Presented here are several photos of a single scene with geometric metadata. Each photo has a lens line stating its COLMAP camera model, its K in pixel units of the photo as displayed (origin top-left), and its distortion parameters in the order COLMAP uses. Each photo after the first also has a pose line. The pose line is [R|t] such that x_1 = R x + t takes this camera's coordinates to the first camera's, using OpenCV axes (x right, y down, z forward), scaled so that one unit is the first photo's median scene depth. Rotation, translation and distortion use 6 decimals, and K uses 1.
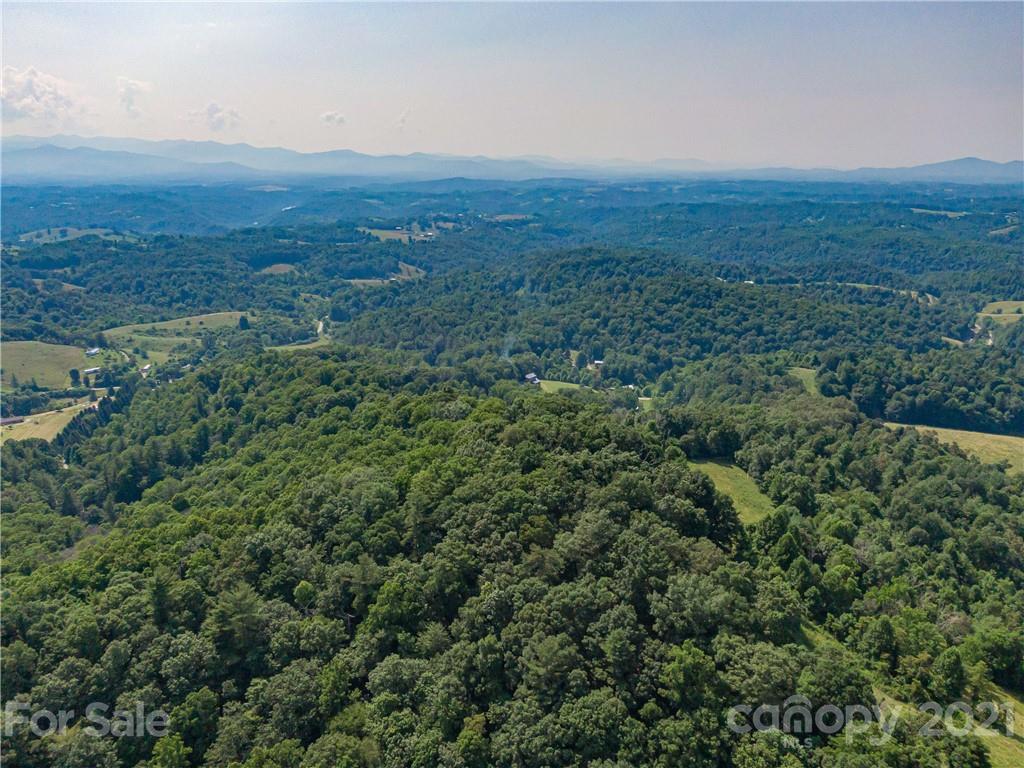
lens RADIAL K [[725.2, 0, 515.5], [0, 725.2, 385.3], [0, 0, 1]] dist [0.039273, -0.070771]
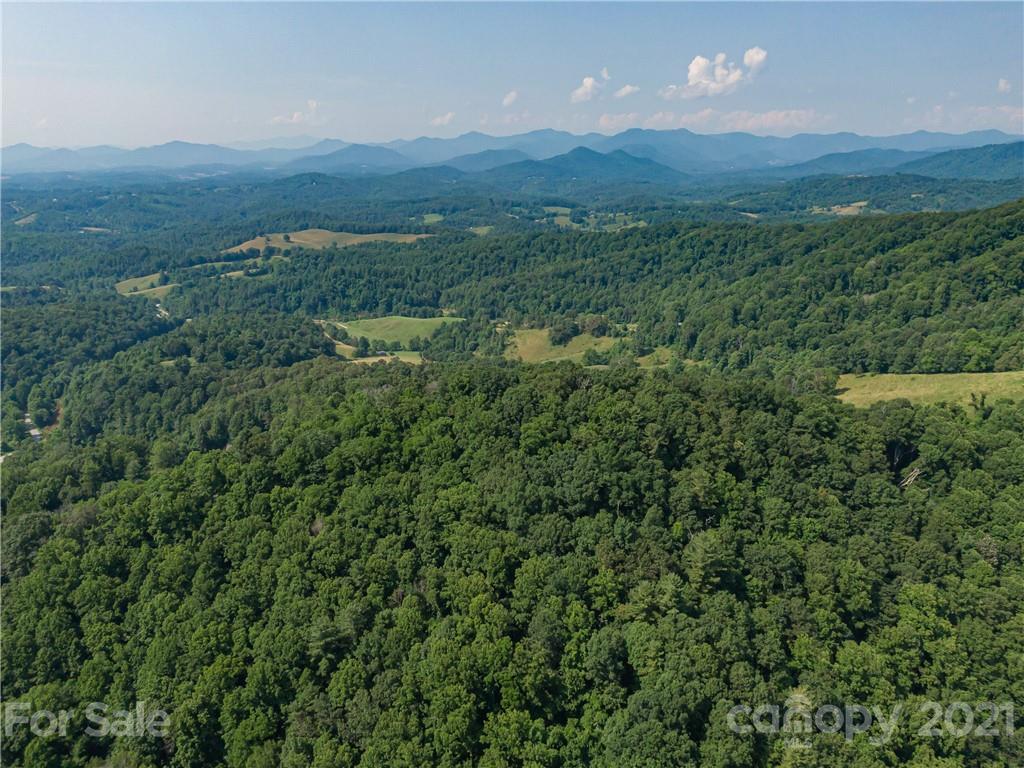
lens RADIAL K [[725.2, 0, 515.5], [0, 725.2, 385.3], [0, 0, 1]] dist [0.039273, -0.070771]
pose [[0.314491, -0.293327, 0.902804, -0.258107], [0.280278, 0.937352, 0.206918, -0.046578], [-0.906940, 0.187963, 0.377002, 0.145027]]
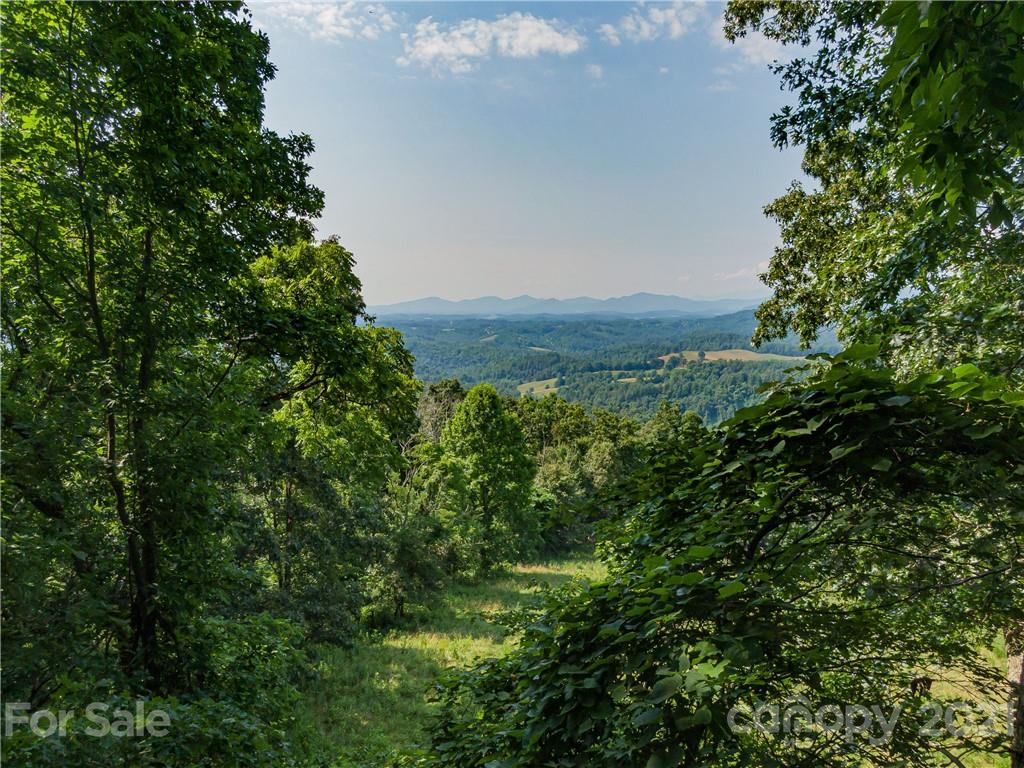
lens RADIAL K [[725.2, 0, 515.5], [0, 725.2, 385.3], [0, 0, 1]] dist [0.039273, -0.070771]
pose [[0.791803, -0.067714, 0.607012, 0.023687], [0.179752, 0.975656, -0.125636, 0.025206], [-0.583728, 0.208591, 0.784699, 0.280032]]
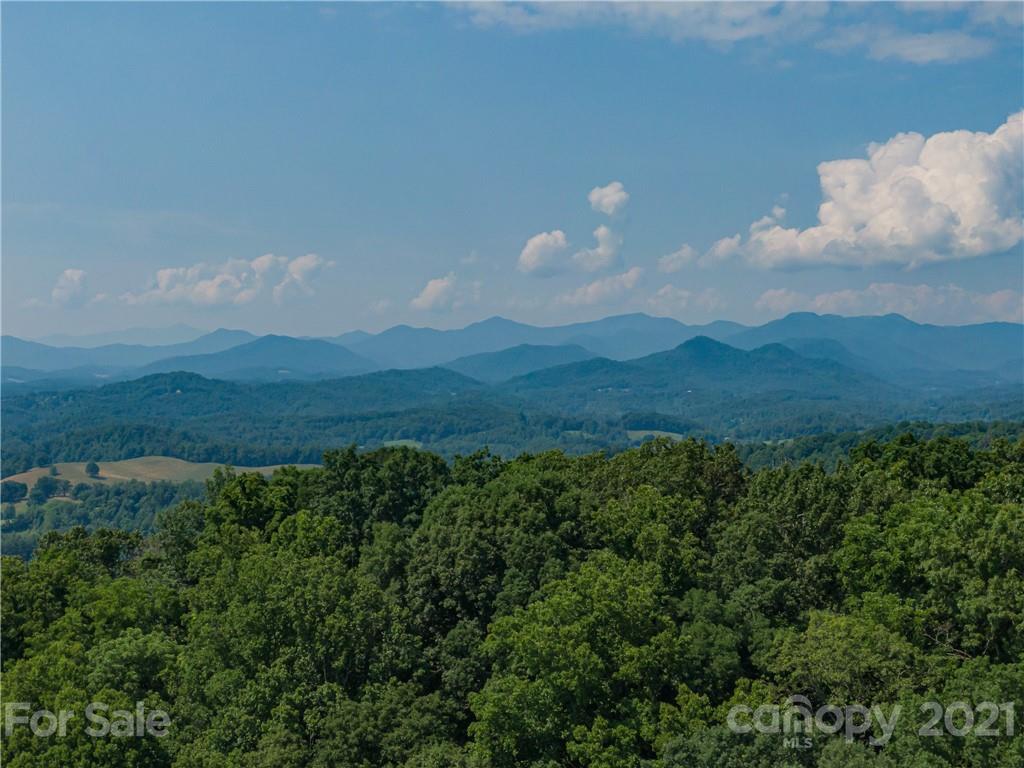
lens RADIAL K [[1441.6, 0, 512.0], [0, 1441.6, 384.0], [0, 0, 1]] dist [0.021795, -0.054321]
pose [[0.355936, -0.015776, 0.934377, -0.116535], [0.267360, 0.959783, -0.085641, 0.014548], [-0.895449, 0.280298, 0.345839, 0.204320]]
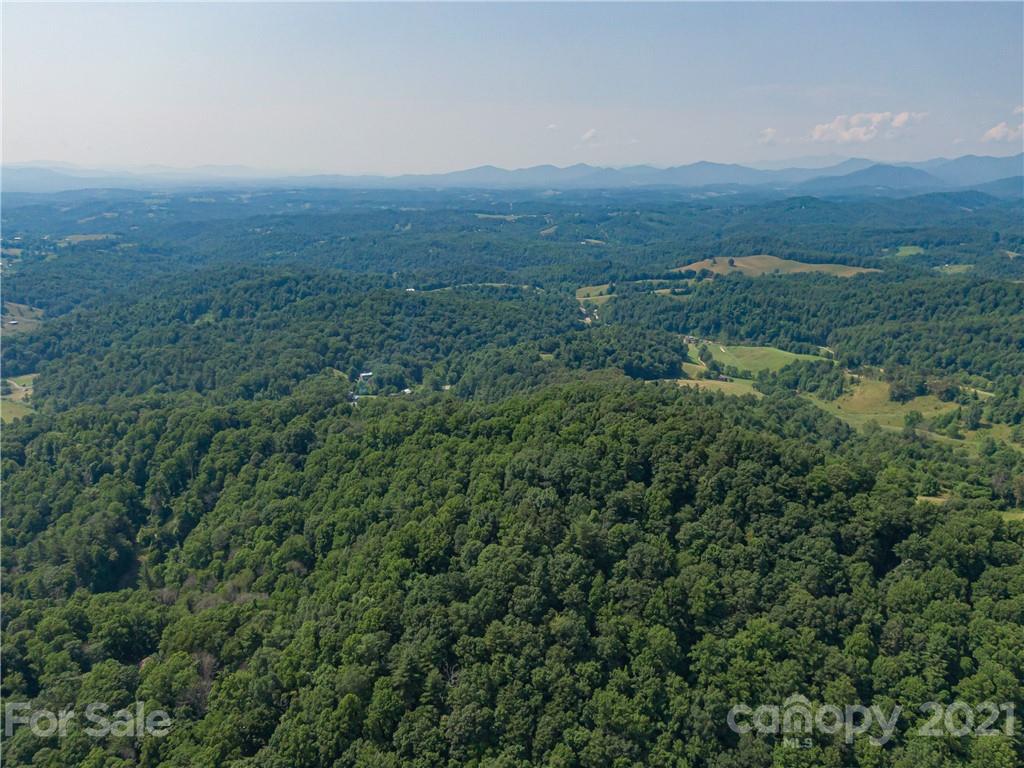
lens RADIAL K [[725.2, 0, 515.5], [0, 725.2, 385.3], [0, 0, 1]] dist [0.039273, -0.070771]
pose [[0.833925, -0.157879, 0.528813, -0.240457], [0.161723, 0.986051, 0.039355, -0.018564], [-0.527650, 0.052702, 0.847826, -0.057732]]
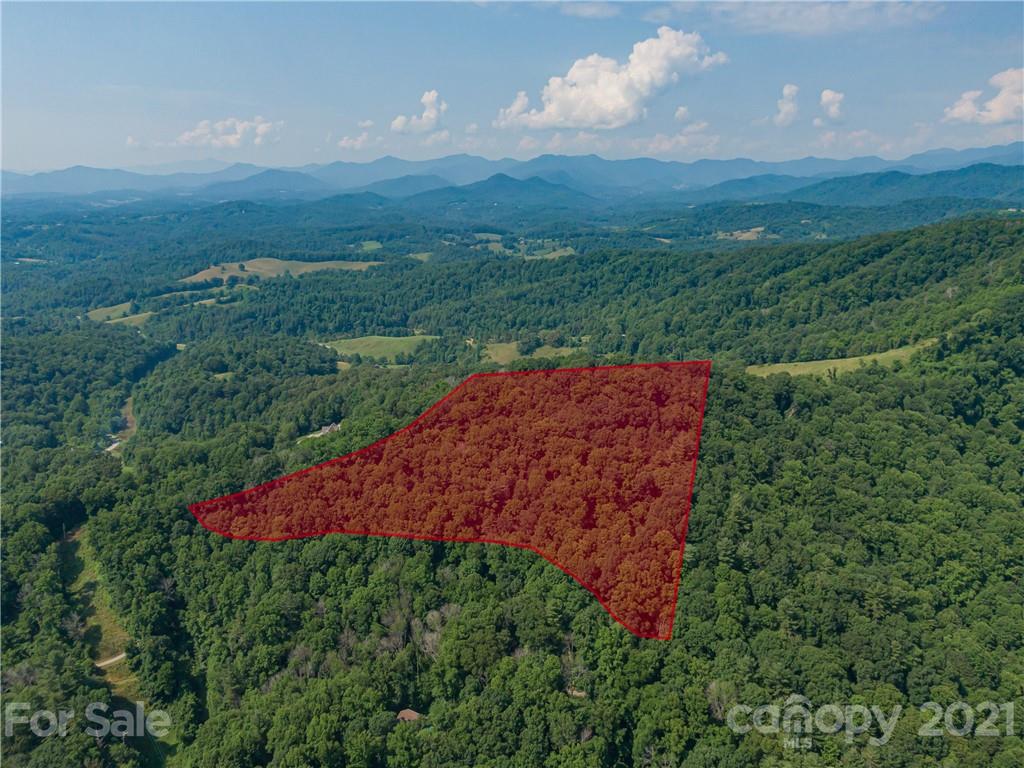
lens RADIAL K [[725.2, 0, 515.5], [0, 725.2, 385.3], [0, 0, 1]] dist [0.039273, -0.070771]
pose [[0.203291, -0.275325, 0.939611, -0.453100], [0.288576, 0.933871, 0.211208, -0.084171], [-0.935626, 0.228213, 0.269299, 0.155110]]
